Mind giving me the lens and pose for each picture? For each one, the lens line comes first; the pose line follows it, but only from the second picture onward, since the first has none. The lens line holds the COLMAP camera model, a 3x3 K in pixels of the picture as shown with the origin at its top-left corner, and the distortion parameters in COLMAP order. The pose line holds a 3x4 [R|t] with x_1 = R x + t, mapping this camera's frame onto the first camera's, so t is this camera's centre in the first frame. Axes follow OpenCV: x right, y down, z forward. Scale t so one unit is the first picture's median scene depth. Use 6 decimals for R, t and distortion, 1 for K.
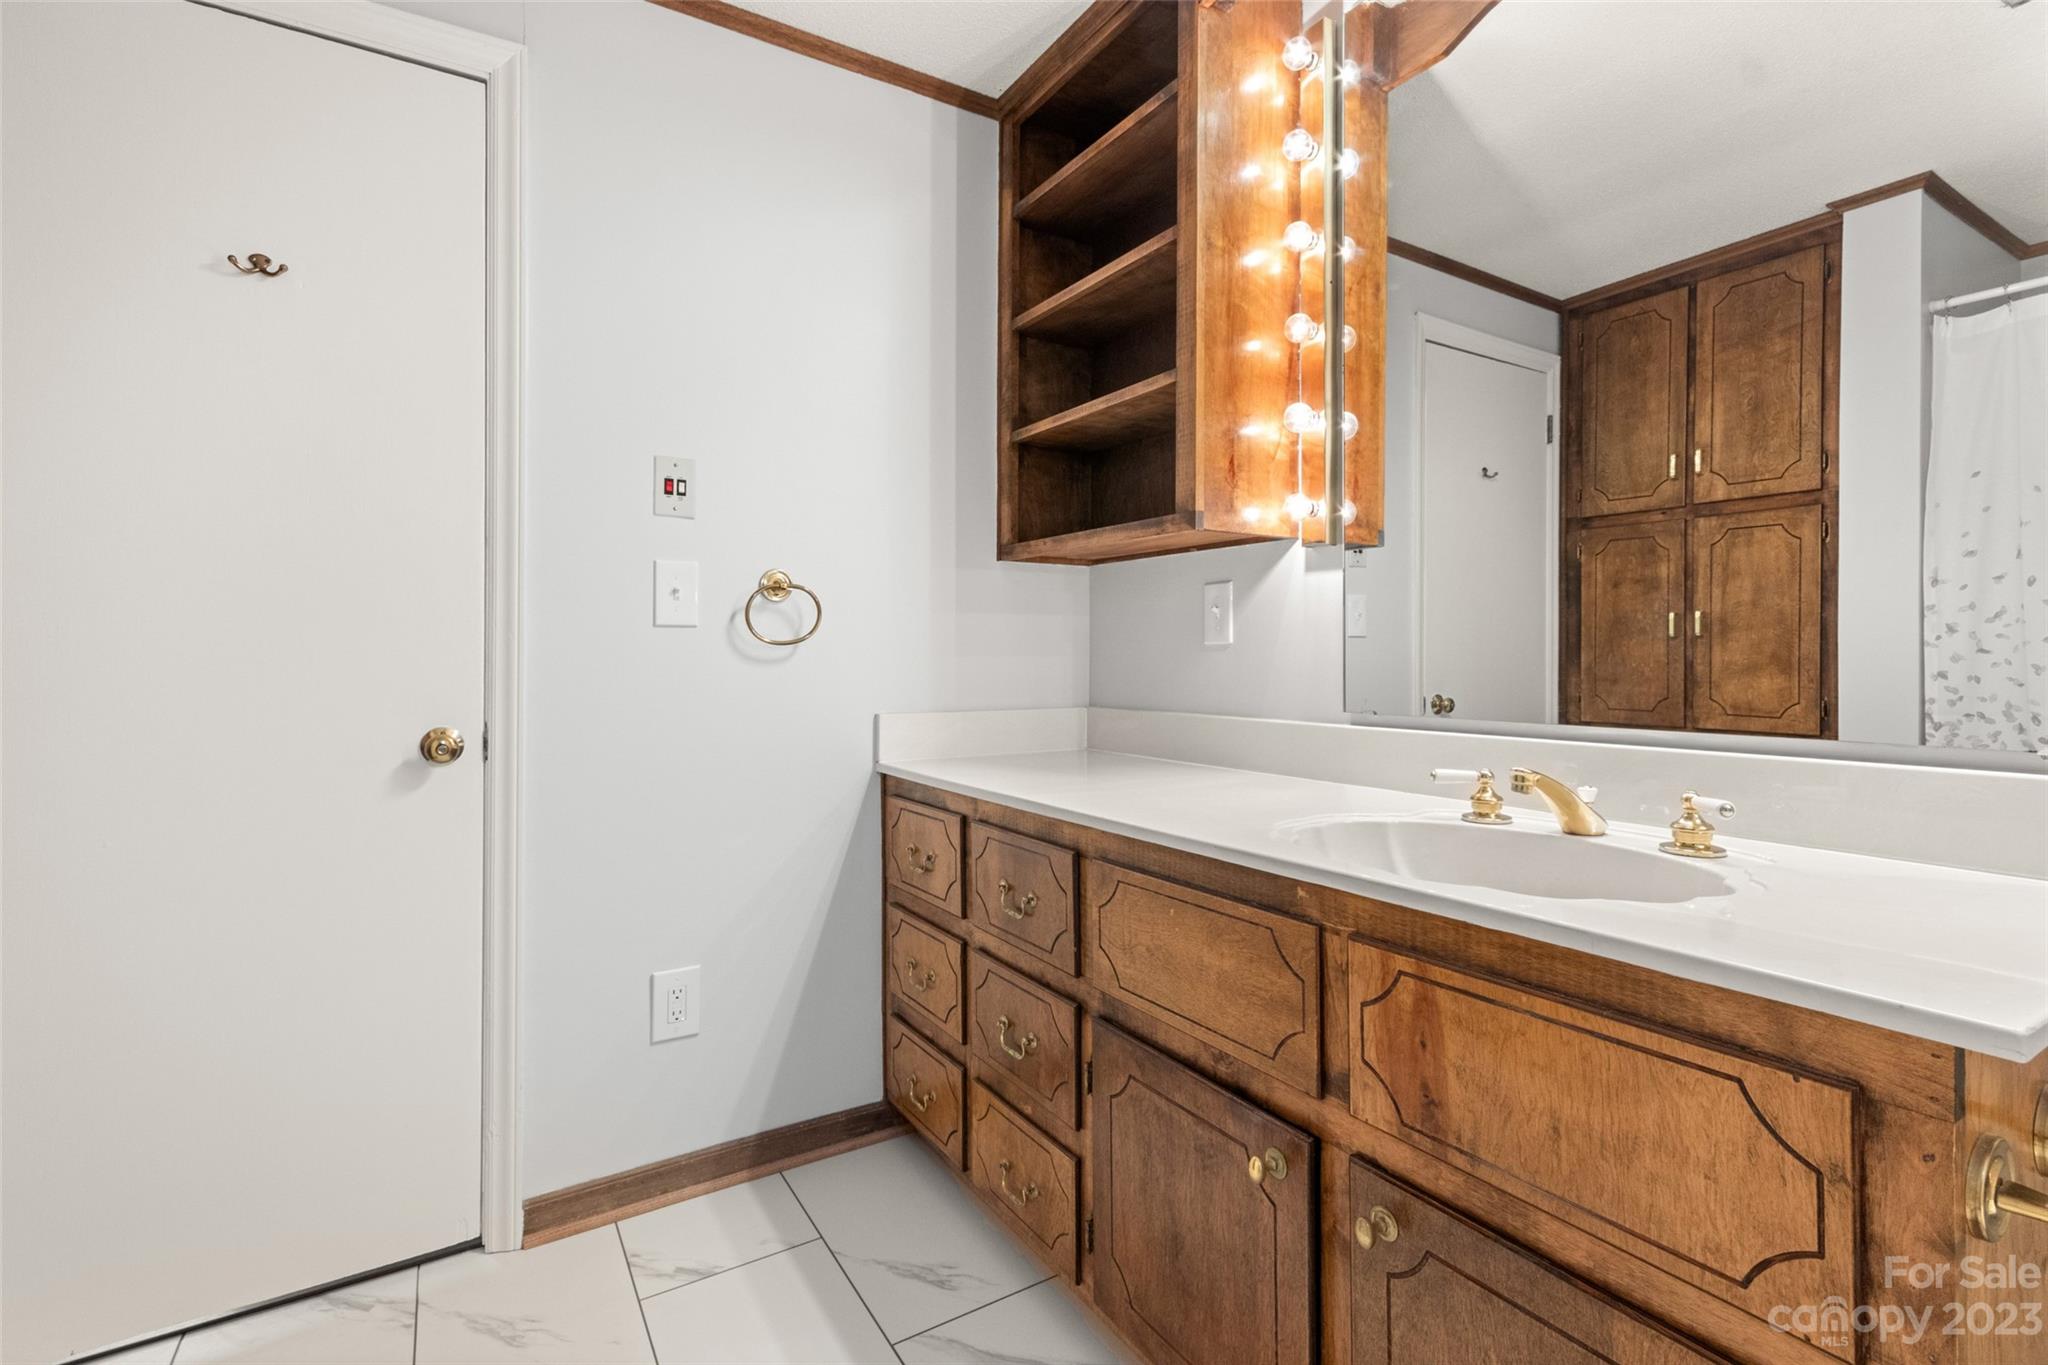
lens RADIAL K [[974.8, 0, 1125.9], [0, 974.8, 672.6], [0, 0, 1]] dist [0.000148, 0.000129]
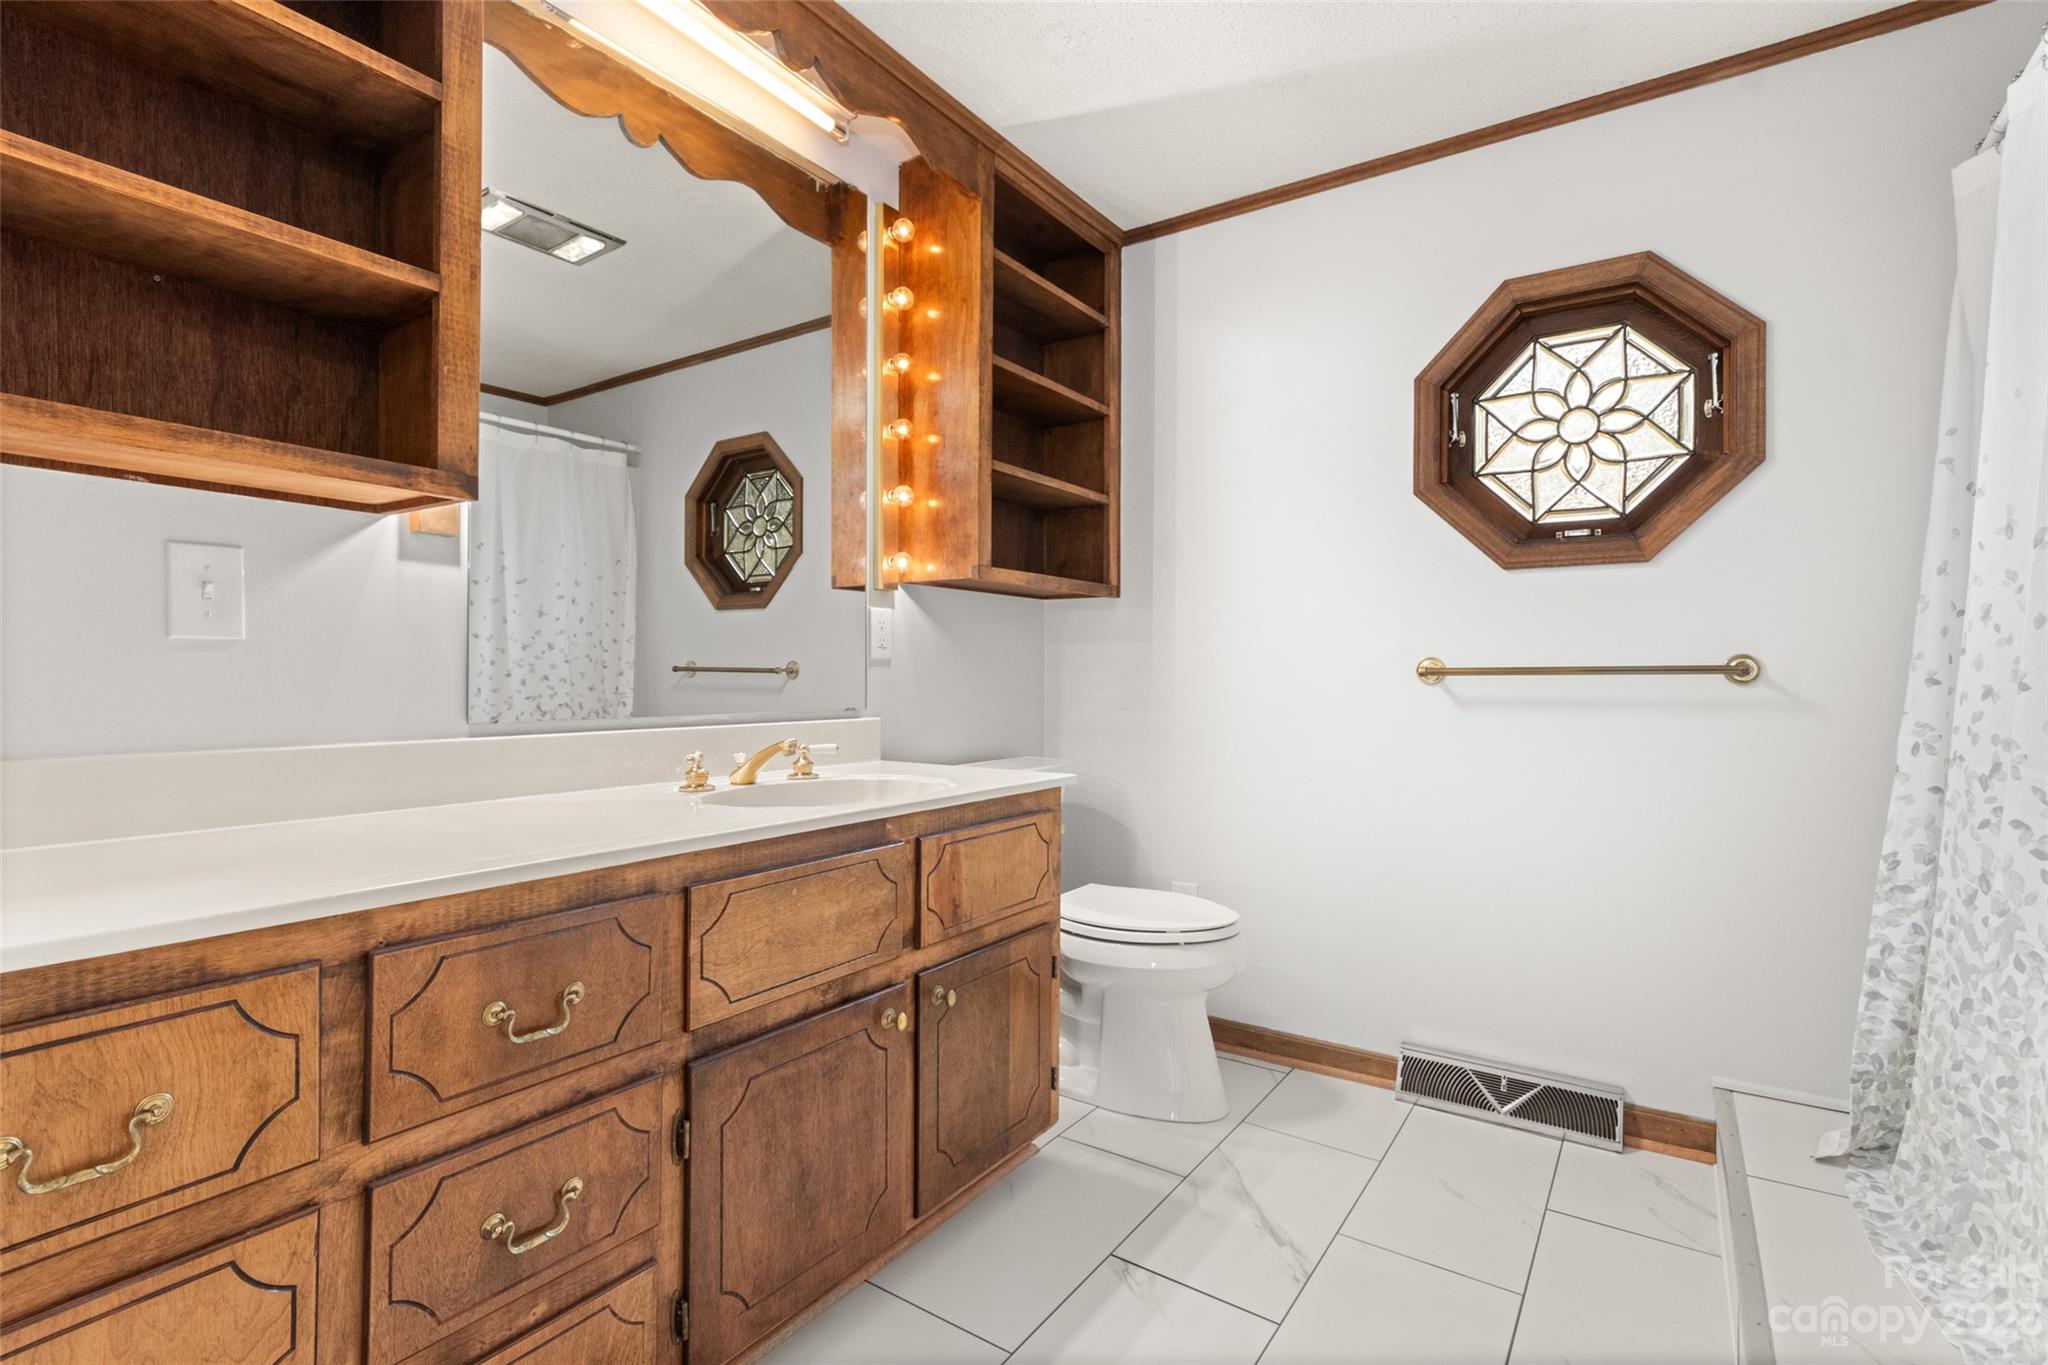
lens RADIAL K [[973.7, 0, 1034.4], [0, 973.7, 666.0], [0, 0, 1]] dist [0.005039, 0.001076]
pose [[-0.361974, 0.003974, 0.932180, -0.998211], [0.008719, 0.999962, -0.000878, -0.009409], [-0.932148, 0.007810, -0.361994, 1.041112]]
